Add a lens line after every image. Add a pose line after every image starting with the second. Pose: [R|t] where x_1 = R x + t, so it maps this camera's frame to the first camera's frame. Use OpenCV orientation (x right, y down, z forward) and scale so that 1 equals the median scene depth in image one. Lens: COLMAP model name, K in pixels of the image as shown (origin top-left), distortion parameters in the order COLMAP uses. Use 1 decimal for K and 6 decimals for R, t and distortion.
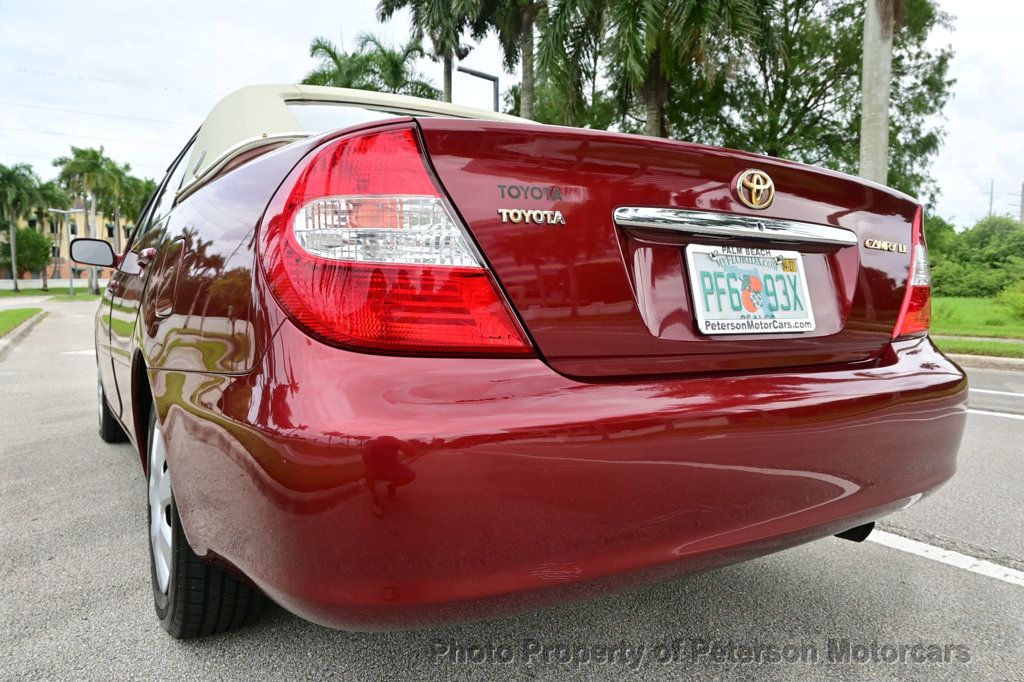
lens RADIAL K [[686.9, 0, 503.4], [0, 686.9, 341.9], [0, 0, 1]] dist [-0.010321, -0.001683]
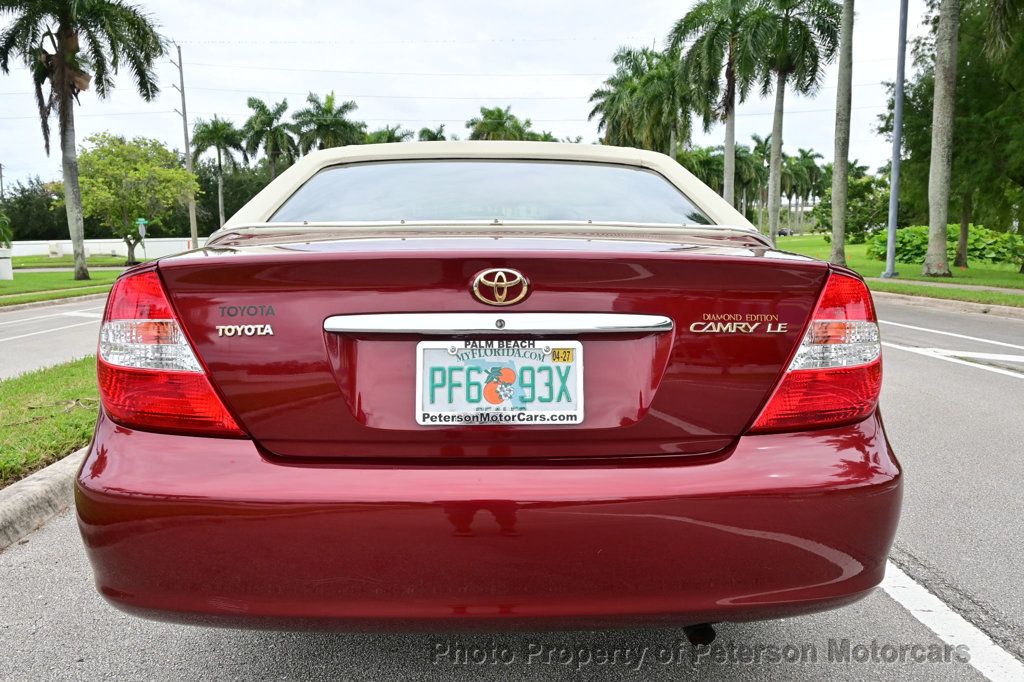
lens RADIAL K [[767.0, 0, 512.5], [0, 767.0, 336.8], [0, 0, 1]] dist [-0.033425, 0.002151]
pose [[0.872878, 0.043810, -0.485967, 0.961424], [-0.022498, 0.998515, 0.049606, -0.207090], [0.487419, -0.032367, 0.872568, -0.001255]]
